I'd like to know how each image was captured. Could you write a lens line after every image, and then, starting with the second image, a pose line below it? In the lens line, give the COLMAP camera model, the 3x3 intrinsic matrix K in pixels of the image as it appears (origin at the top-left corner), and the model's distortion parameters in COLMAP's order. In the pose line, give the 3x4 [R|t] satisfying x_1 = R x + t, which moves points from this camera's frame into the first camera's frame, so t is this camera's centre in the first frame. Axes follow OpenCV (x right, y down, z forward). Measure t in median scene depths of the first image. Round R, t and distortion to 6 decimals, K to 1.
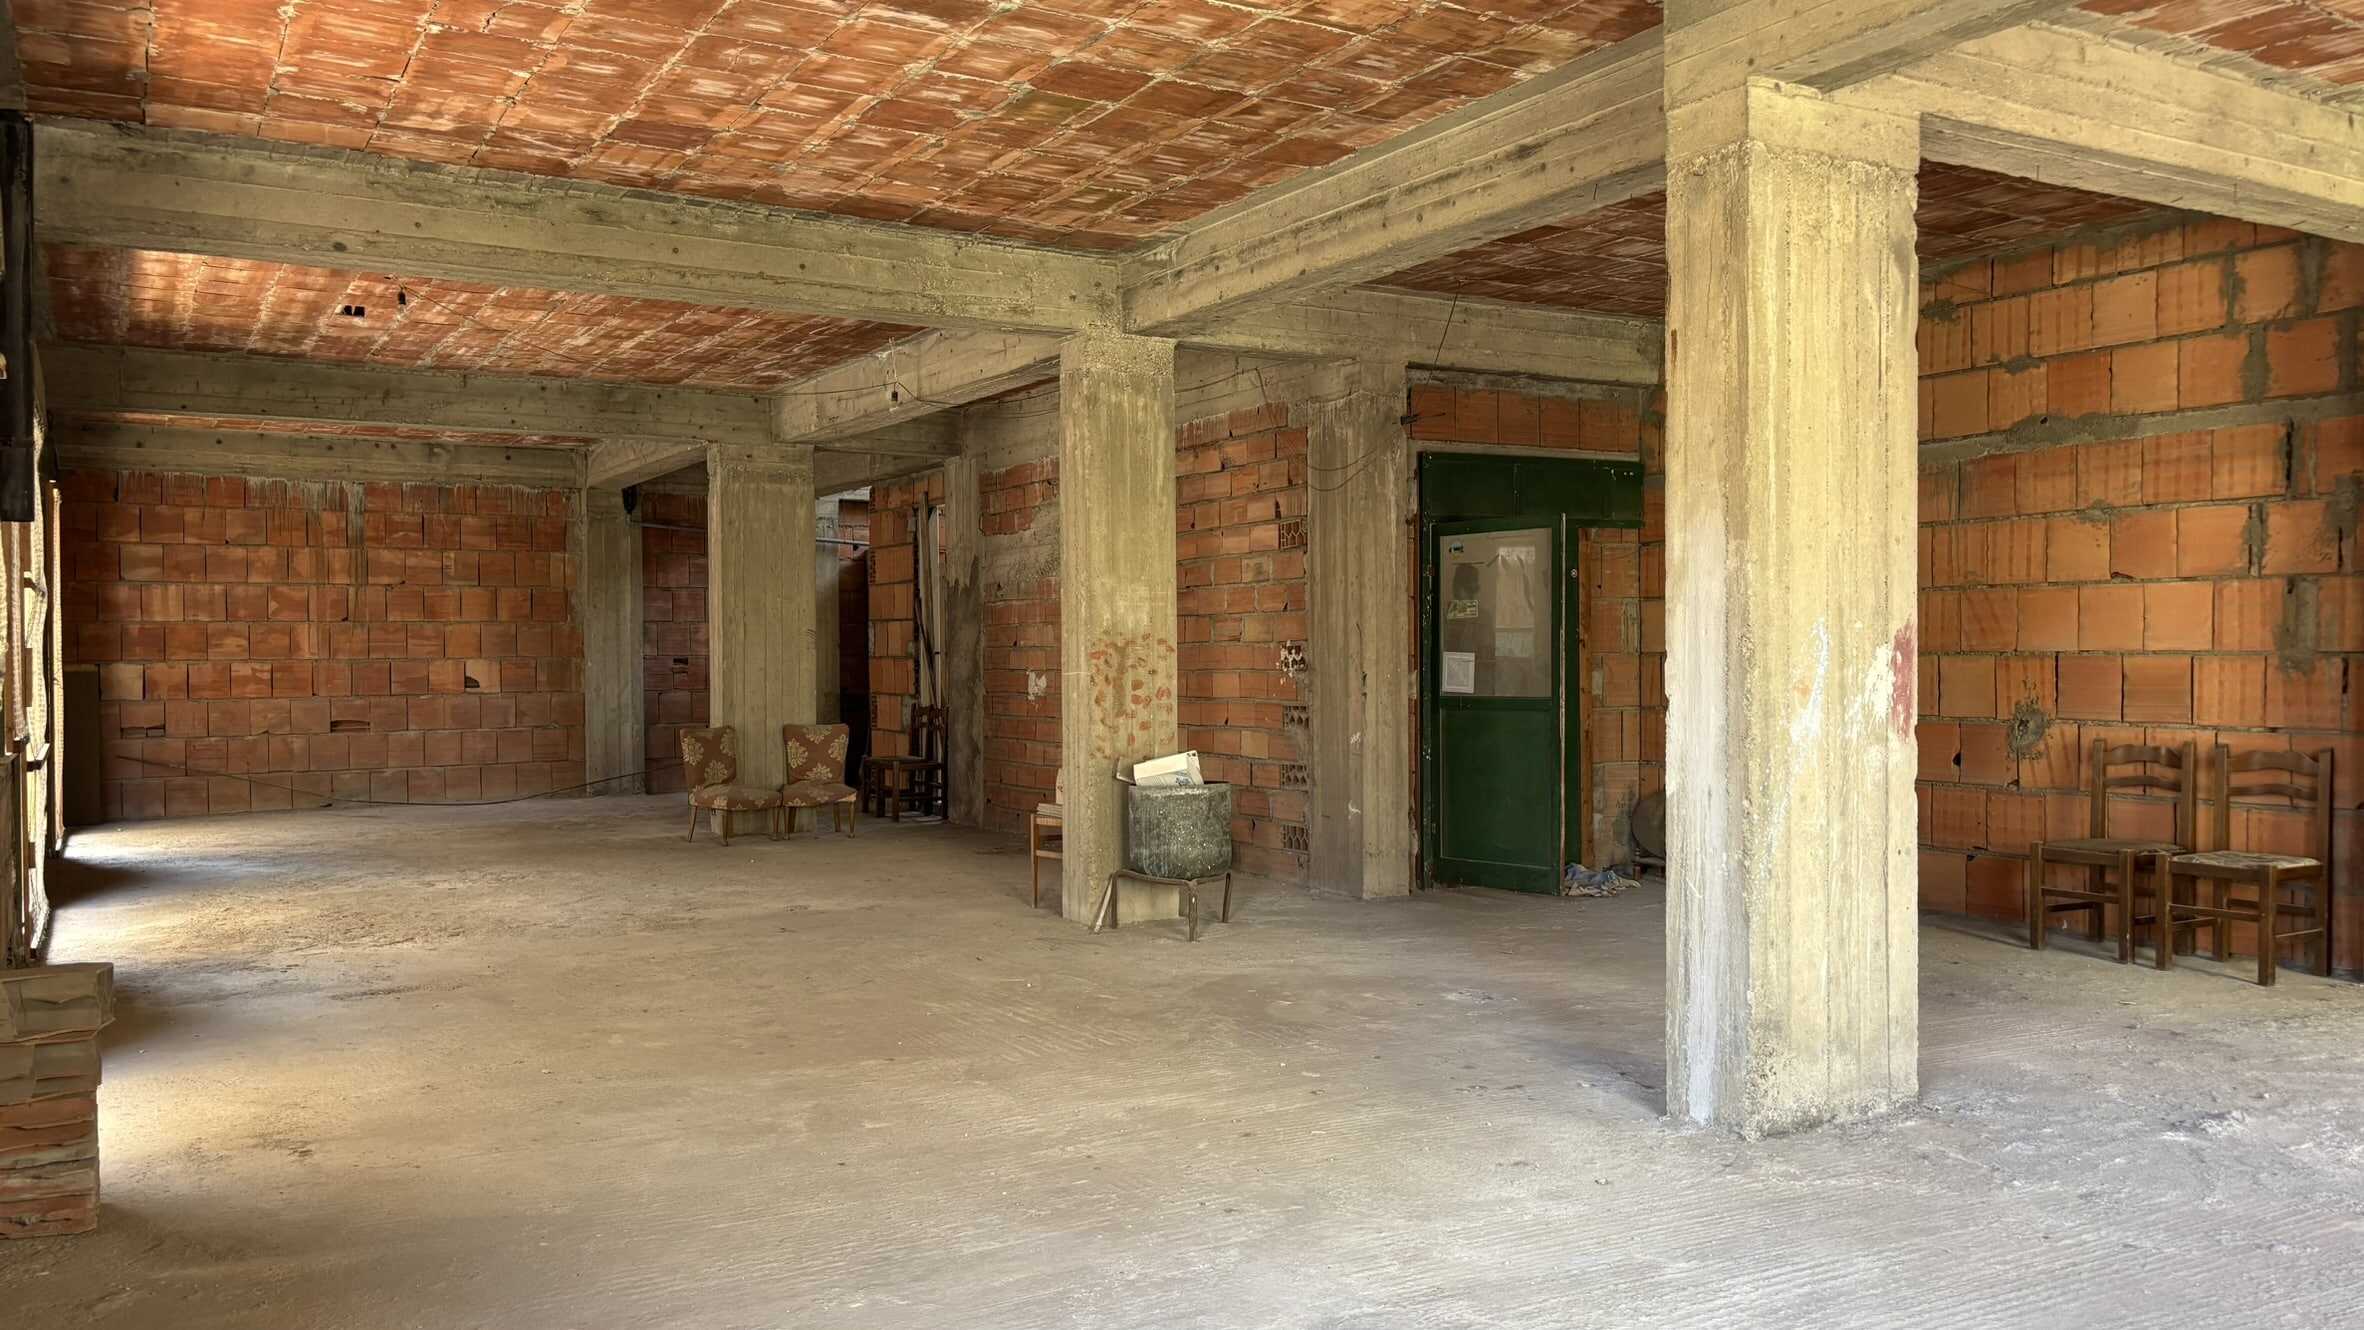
lens RADIAL K [[1777.1, 0, 1179.3], [0, 1777.1, 674.8], [0, 0, 1]] dist [0.054509, -0.062715]
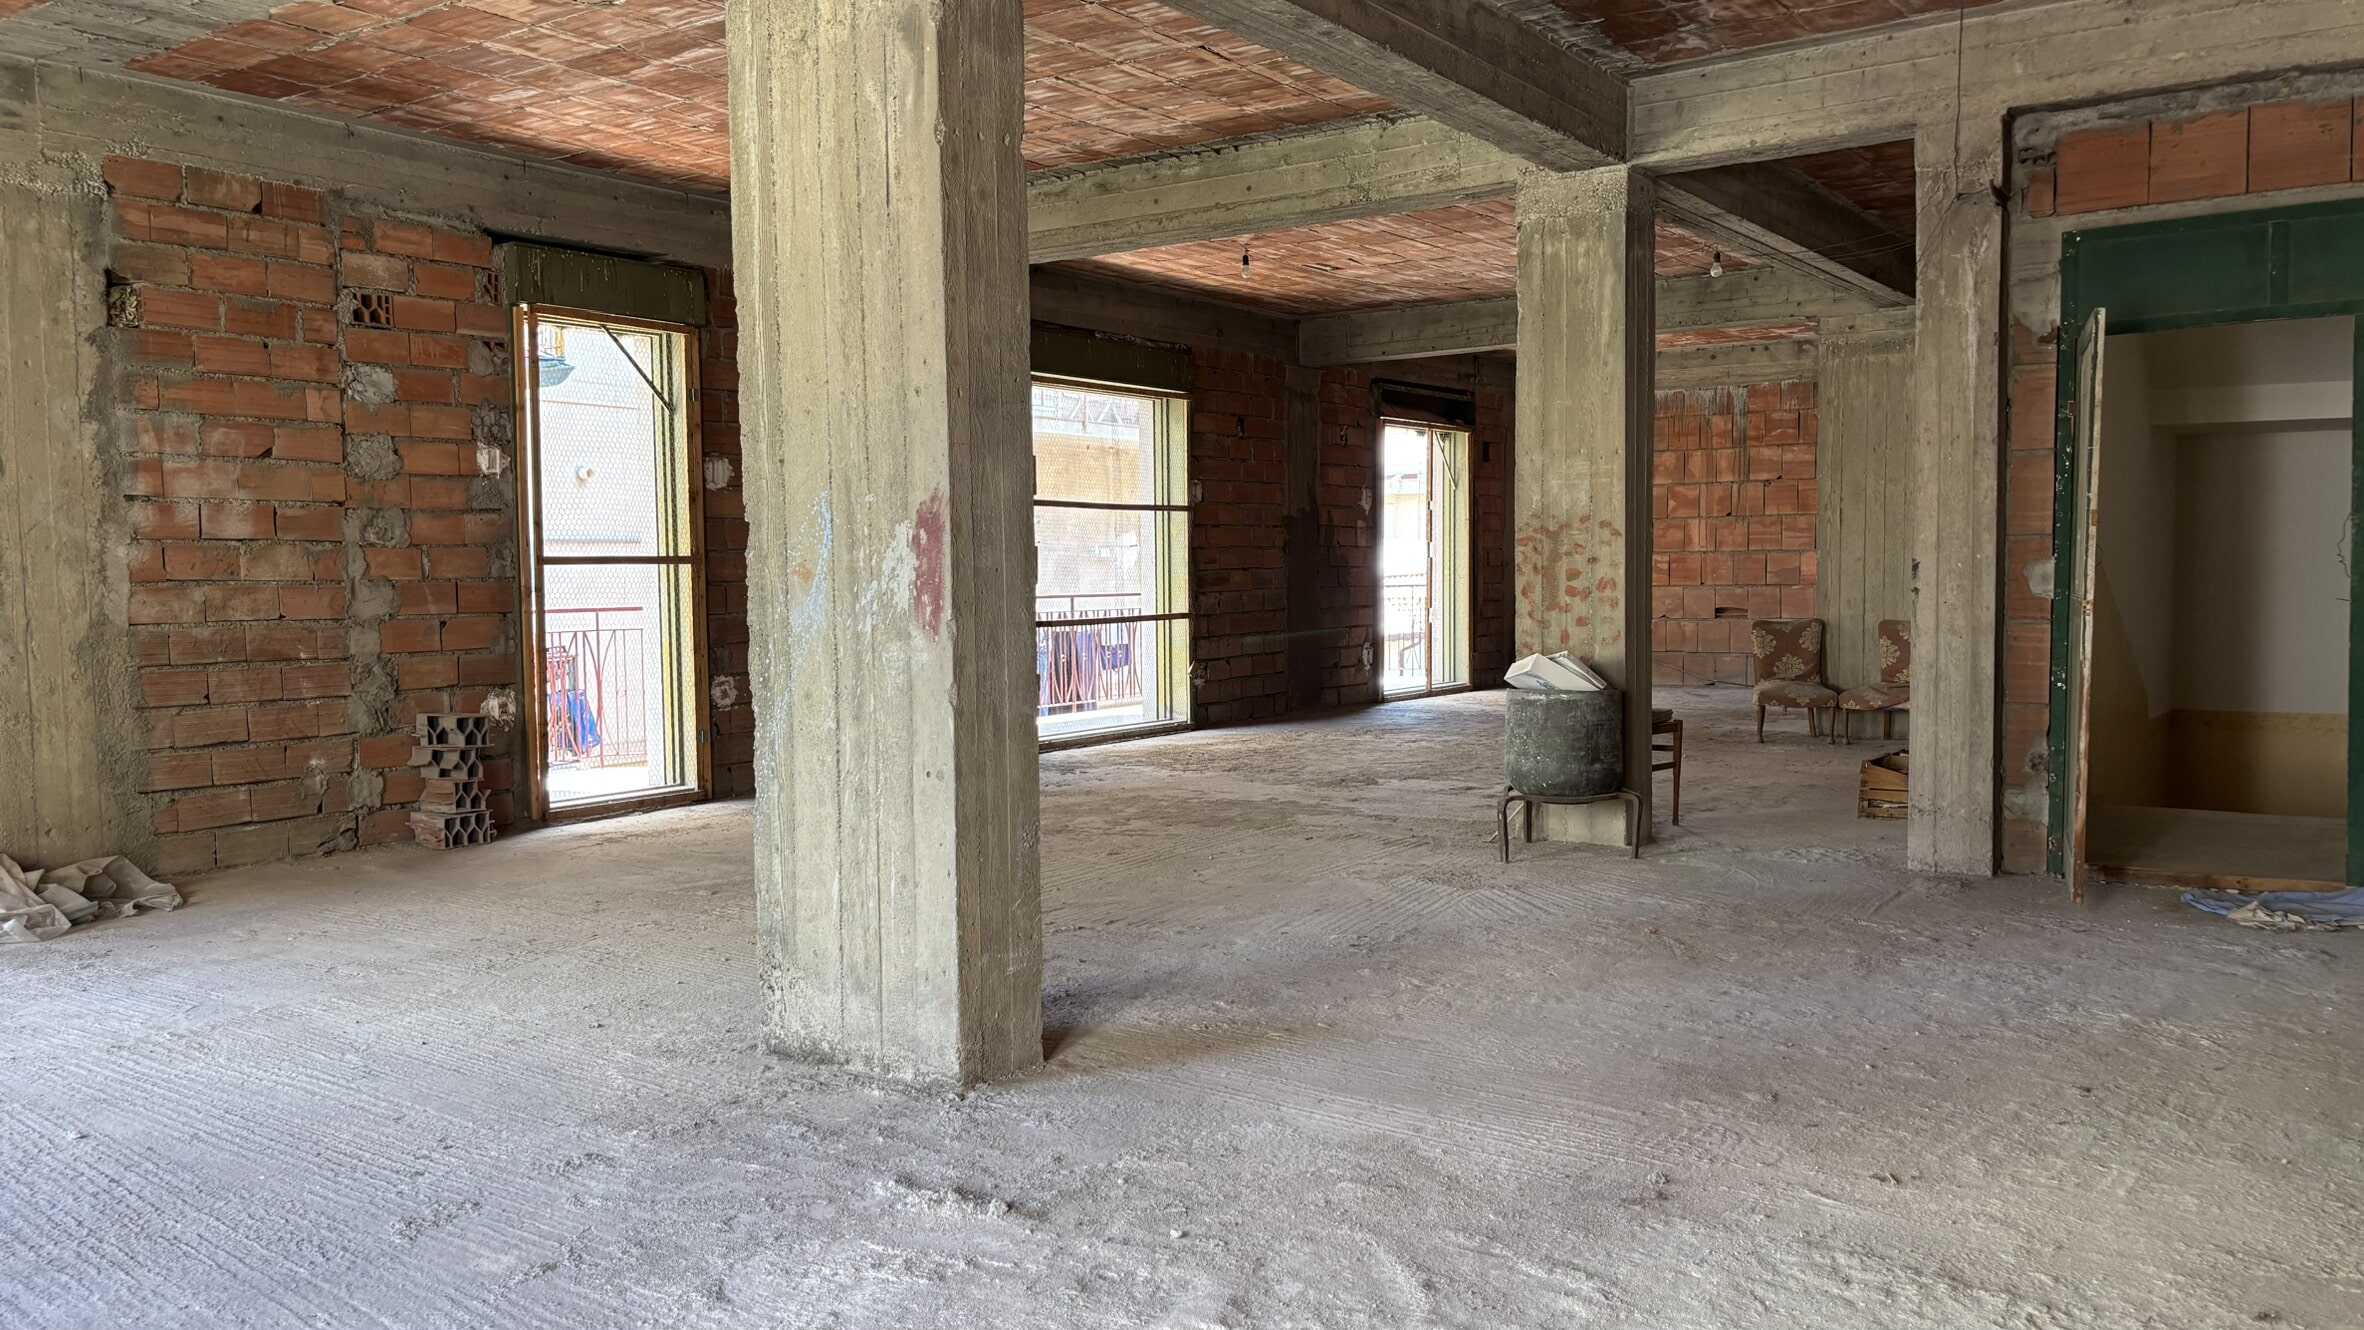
lens RADIAL K [[1777.1, 0, 1181.1], [0, 1777.1, 671.2], [0, 0, 1]] dist [0.054509, -0.062715]
pose [[0.408897, 0.054779, -0.910935, 0.581715], [-0.003064, 0.998274, 0.058655, 0.001916], [0.912575, -0.021193, 0.408359, 0.379756]]
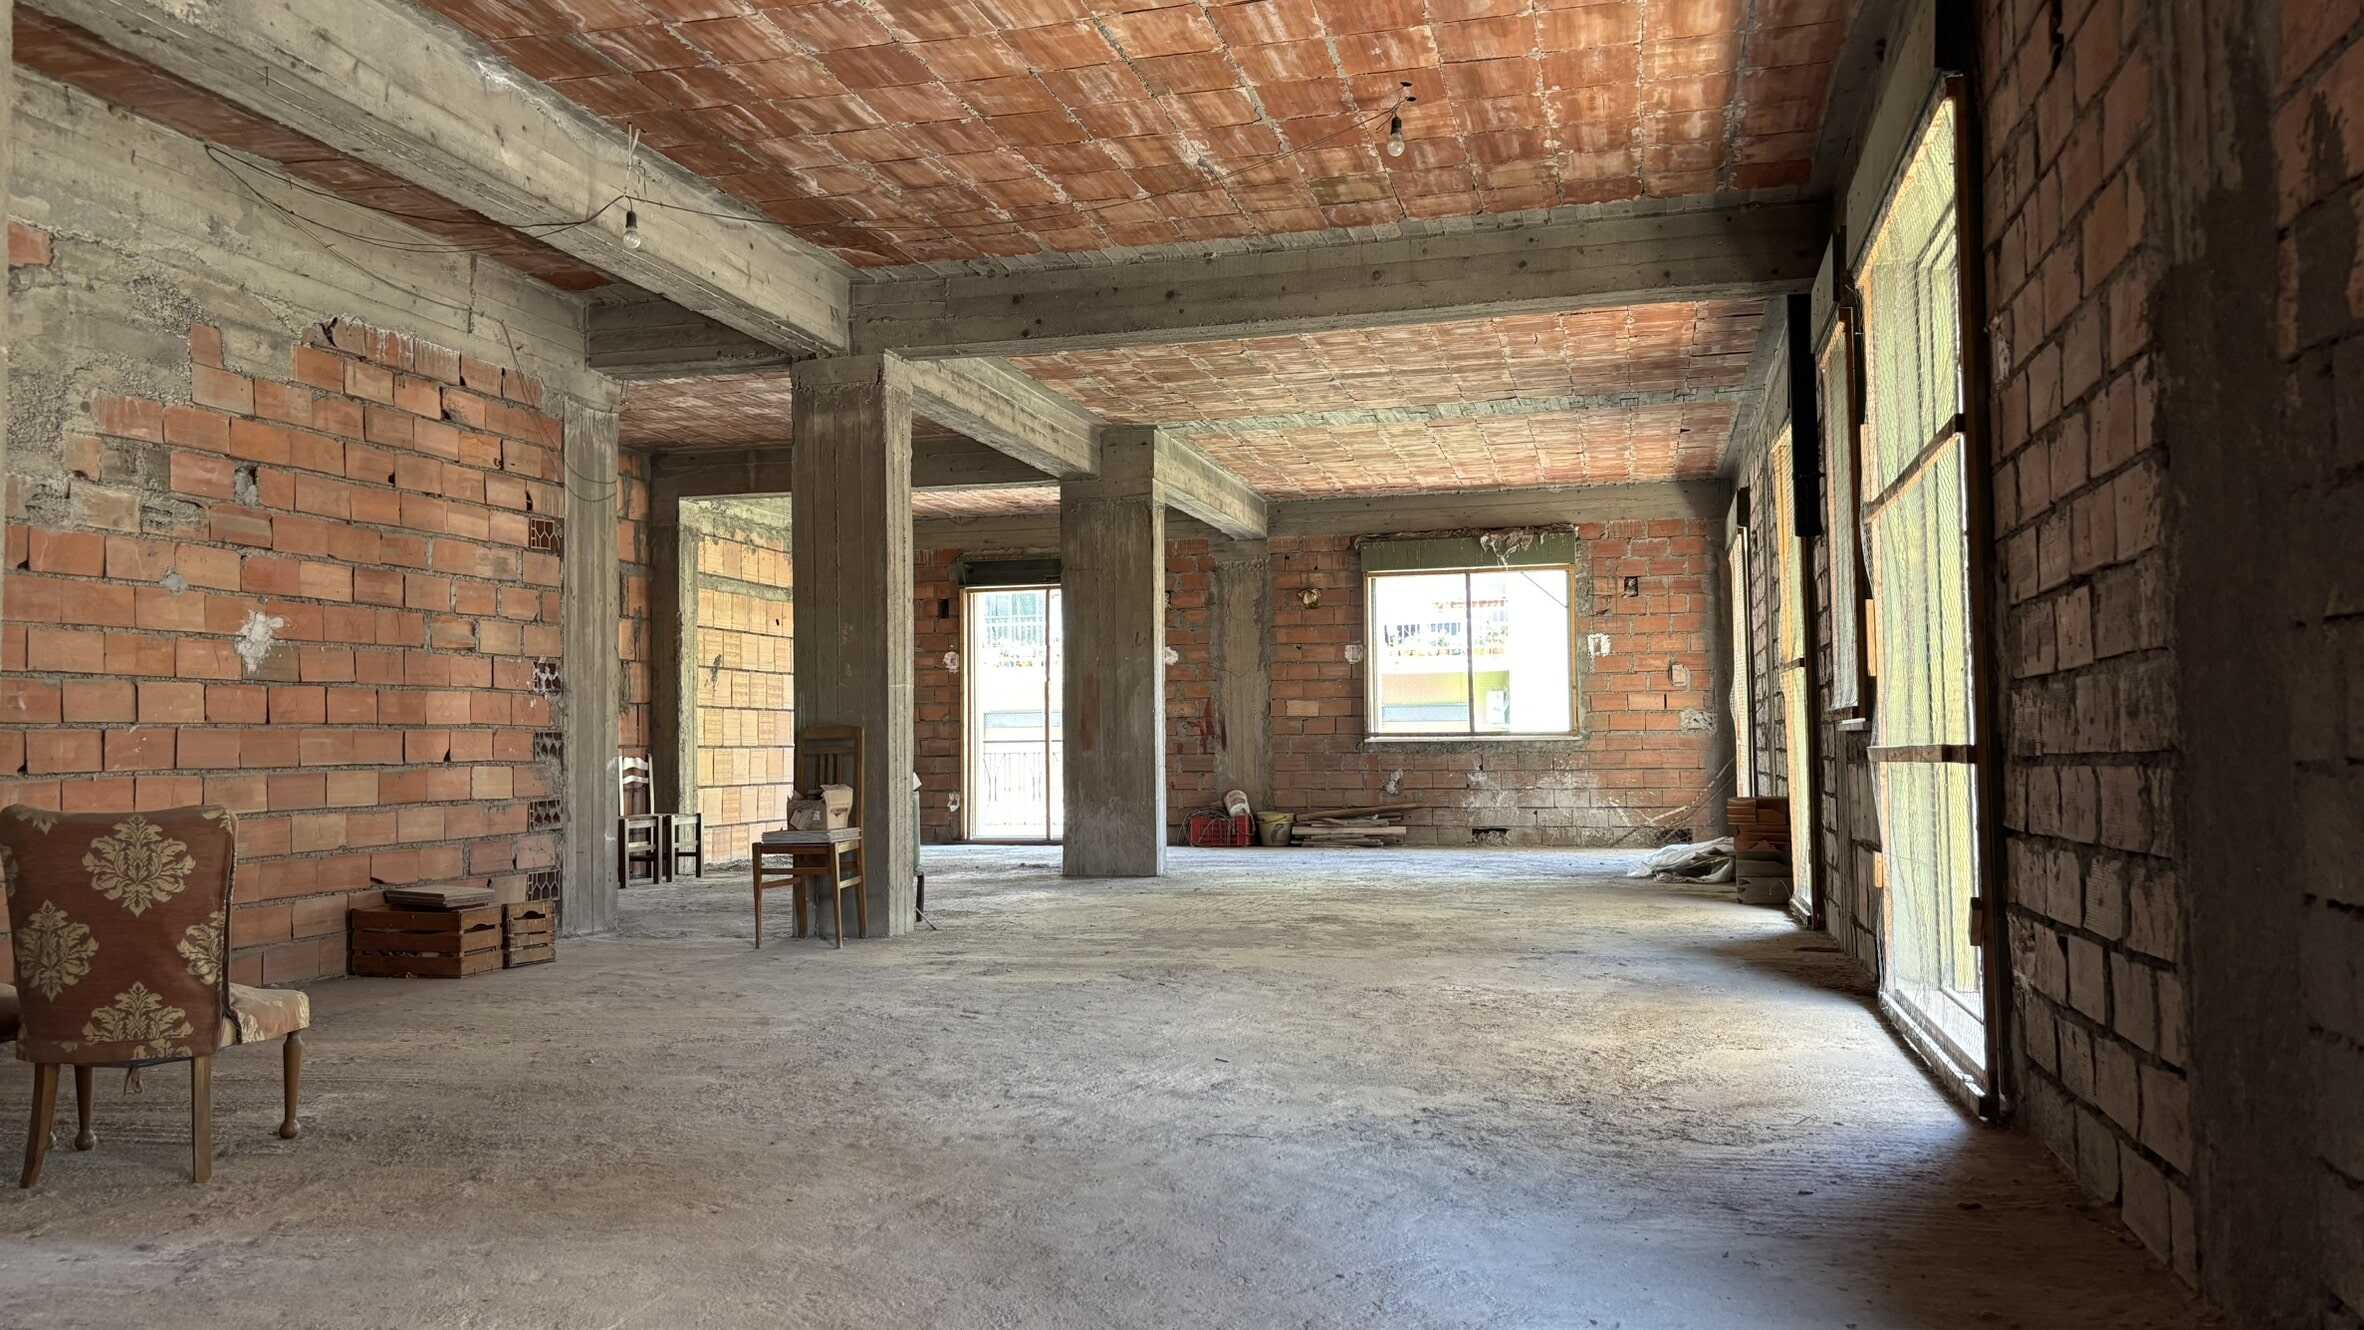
lens RADIAL K [[1777.1, 0, 1176.2], [0, 1777.1, 674.8], [0, 0, 1]] dist [0.054509, -0.062715]
pose [[-0.707971, 0.044464, 0.704840, -0.721494], [0.027037, 0.998991, -0.035863, 0.027111], [-0.705724, -0.006334, -0.708459, 1.315045]]
